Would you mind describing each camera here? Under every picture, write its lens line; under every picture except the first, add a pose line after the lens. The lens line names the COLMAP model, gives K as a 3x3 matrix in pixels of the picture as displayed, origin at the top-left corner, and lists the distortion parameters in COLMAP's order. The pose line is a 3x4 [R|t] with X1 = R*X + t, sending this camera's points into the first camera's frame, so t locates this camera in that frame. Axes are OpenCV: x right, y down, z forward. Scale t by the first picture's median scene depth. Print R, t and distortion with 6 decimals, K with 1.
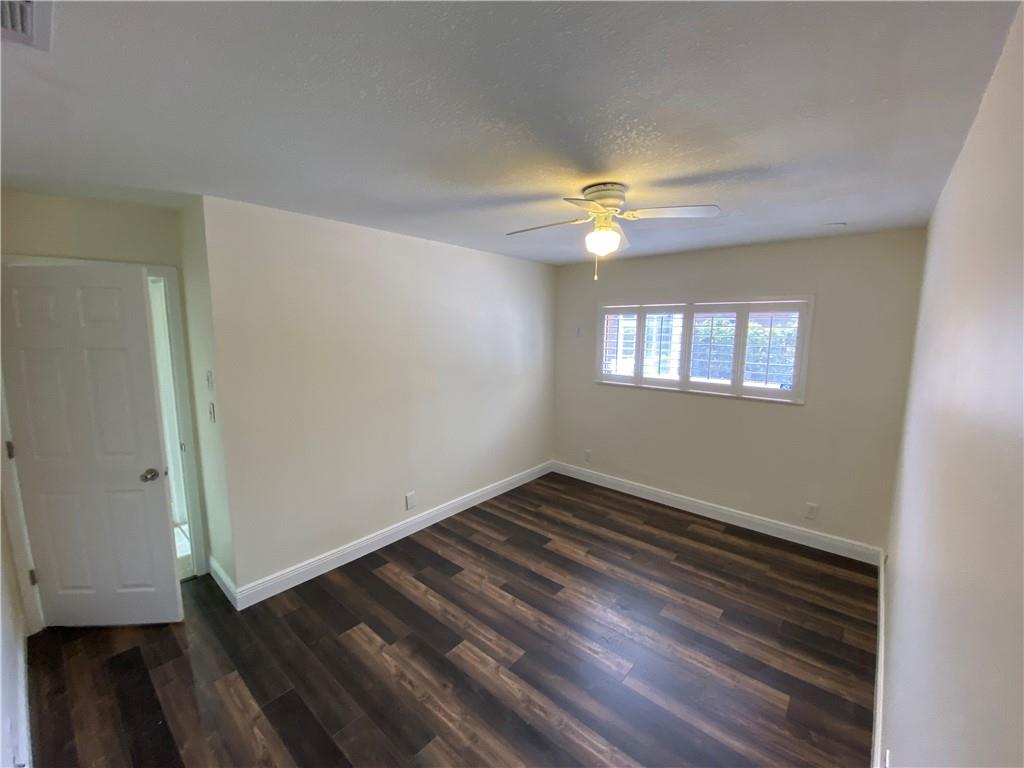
lens RADIAL K [[423.5, 0, 514.8], [0, 423.5, 380.3], [0, 0, 1]] dist [0.012264, -0.000073]
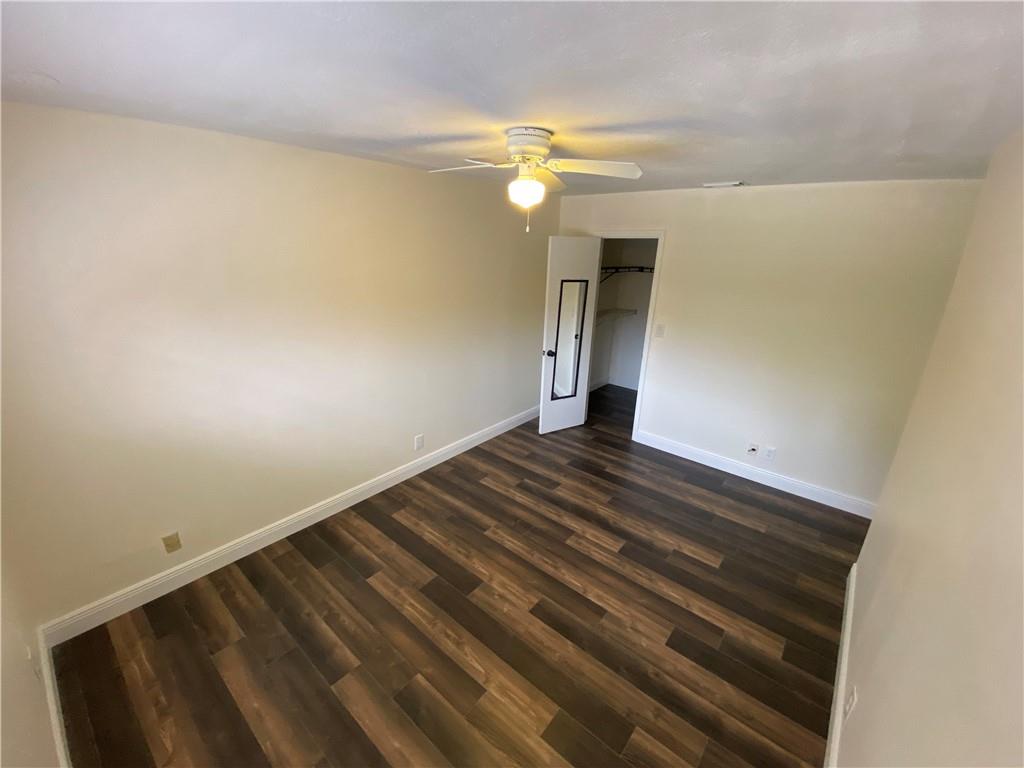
lens RADIAL K [[423.5, 0, 514.8], [0, 423.5, 380.3], [0, 0, 1]] dist [0.012264, -0.000073]
pose [[-0.998800, -0.037330, -0.031701, 0.198240], [-0.047416, 0.899112, 0.435143, -0.292142], [0.012259, 0.436124, -0.899803, 1.636515]]
